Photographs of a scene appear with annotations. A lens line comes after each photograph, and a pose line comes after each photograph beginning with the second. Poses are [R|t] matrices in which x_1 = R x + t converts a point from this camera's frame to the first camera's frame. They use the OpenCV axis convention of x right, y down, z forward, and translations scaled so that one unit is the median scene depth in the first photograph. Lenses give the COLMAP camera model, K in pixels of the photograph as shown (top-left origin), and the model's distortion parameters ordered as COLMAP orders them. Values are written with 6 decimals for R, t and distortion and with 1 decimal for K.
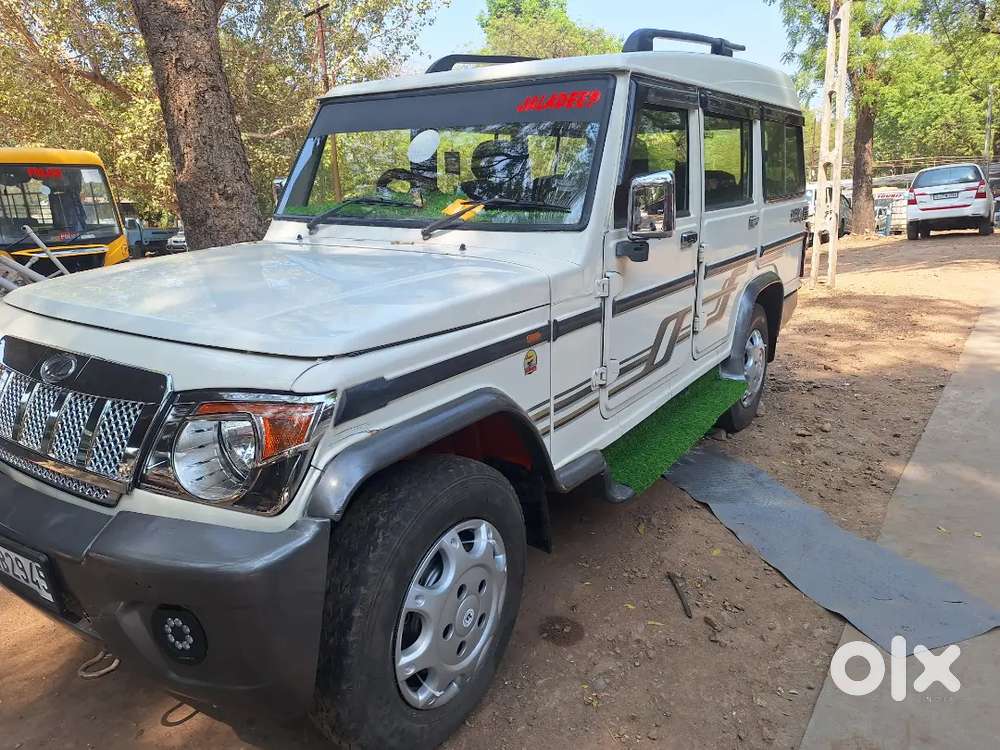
lens RADIAL K [[692.6, 0, 505.0], [0, 692.6, 373.1], [0, 0, 1]] dist [0.104015, -0.144795]
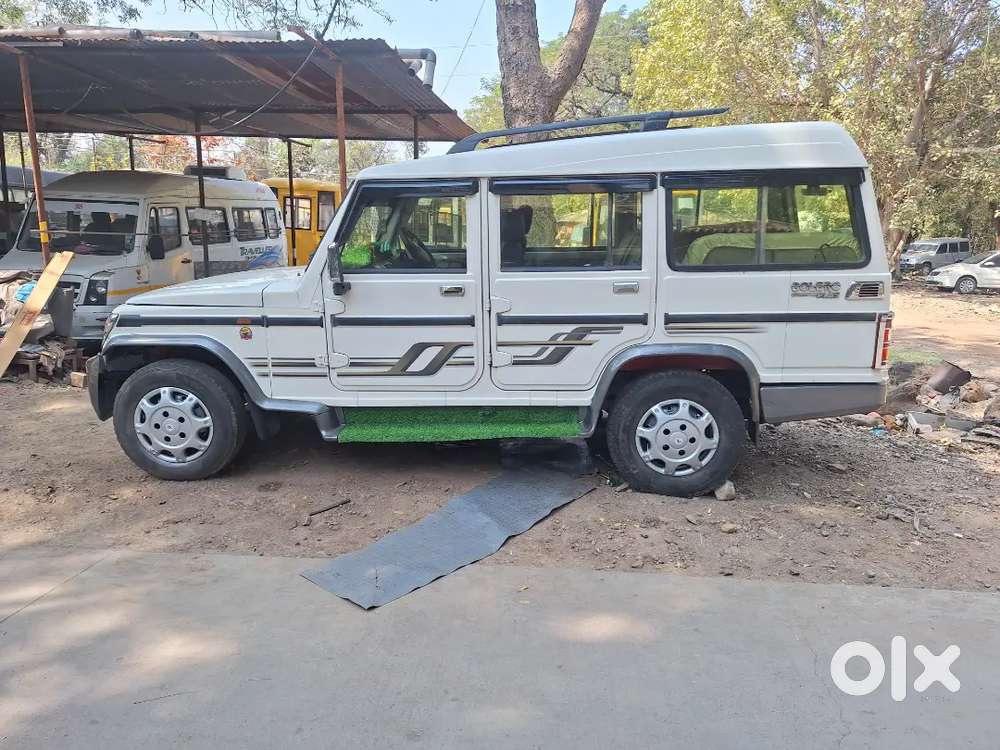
lens RADIAL K [[714.4, 0, 504.1], [0, 714.4, 373.2], [0, 0, 1]] dist [0.054504, -0.006825]
pose [[0.525932, 0.232512, -0.818128, 1.919266], [-0.234052, 0.964335, 0.123604, -0.300190], [0.817689, 0.126477, 0.561594, 0.433696]]
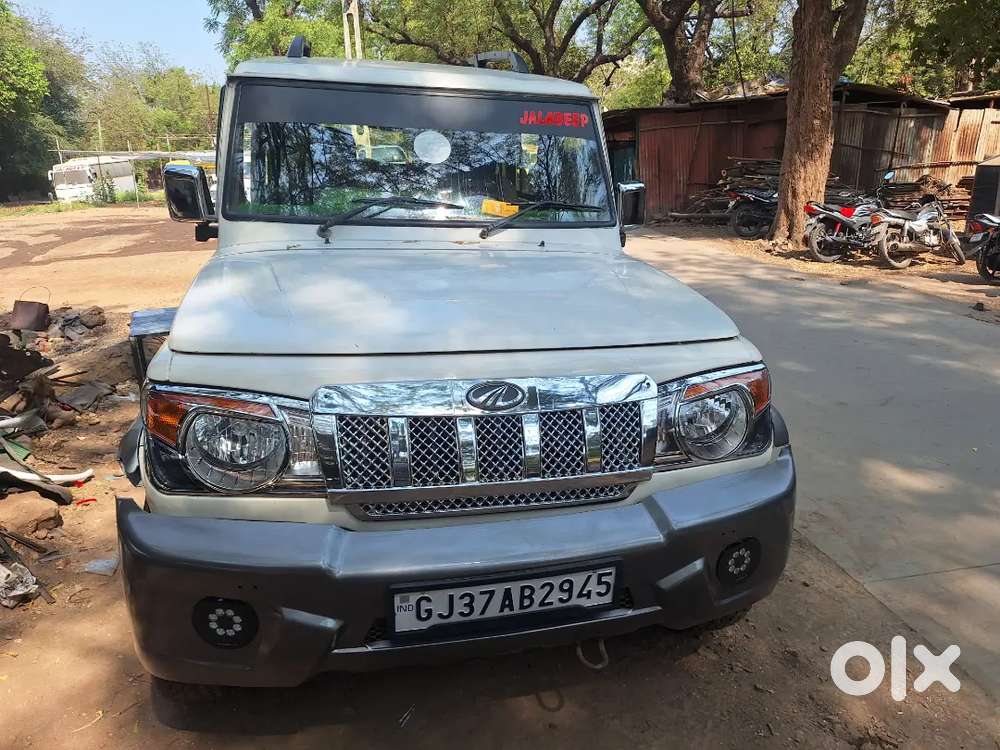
lens RADIAL K [[692.6, 0, 505.0], [0, 692.6, 373.1], [0, 0, 1]] dist [0.104015, -0.144795]
pose [[0.689684, -0.186758, 0.699612, -0.996648], [0.156193, 0.981792, 0.108108, -0.108485], [-0.707064, 0.034714, 0.706297, 0.241615]]
